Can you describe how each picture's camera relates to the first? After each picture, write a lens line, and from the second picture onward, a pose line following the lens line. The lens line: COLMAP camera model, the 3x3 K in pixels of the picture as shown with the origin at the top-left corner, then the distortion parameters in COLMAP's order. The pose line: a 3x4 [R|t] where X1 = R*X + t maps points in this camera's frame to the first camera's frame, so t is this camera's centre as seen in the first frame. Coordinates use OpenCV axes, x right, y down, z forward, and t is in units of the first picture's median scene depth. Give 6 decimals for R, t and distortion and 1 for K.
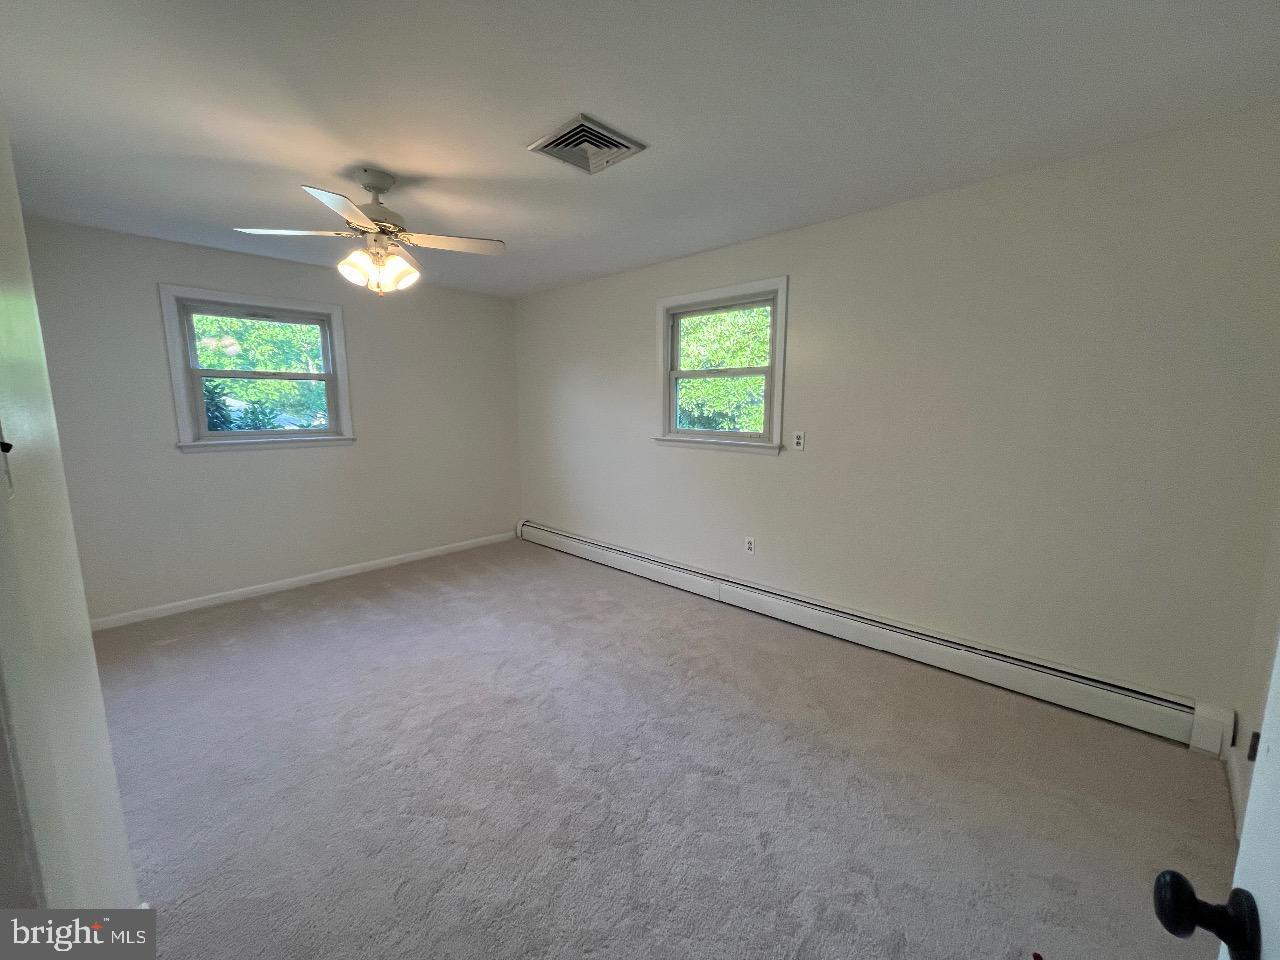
lens RADIAL K [[511.7, 0, 639.9], [0, 511.7, 475.4], [0, 0, 1]] dist [-0.009590, 0.001325]
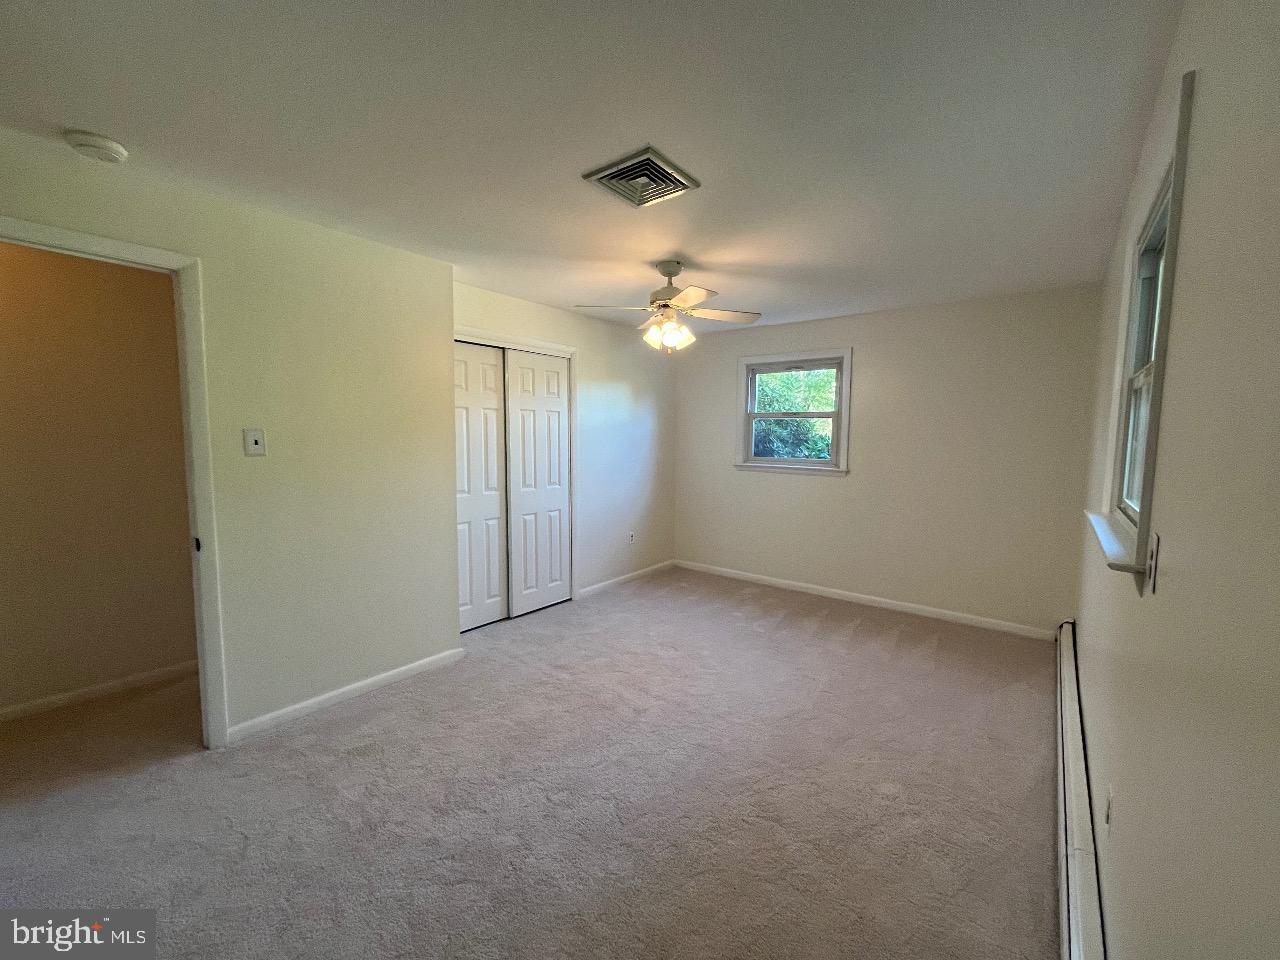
lens RADIAL K [[511.7, 0, 639.3], [0, 511.7, 483.2], [0, 0, 1]] dist [-0.009590, 0.001325]
pose [[0.082415, 0.092976, -0.992252, 0.530863], [-0.148694, 0.985642, 0.080006, -0.080763], [0.985443, 0.140948, 0.095056, 0.567301]]
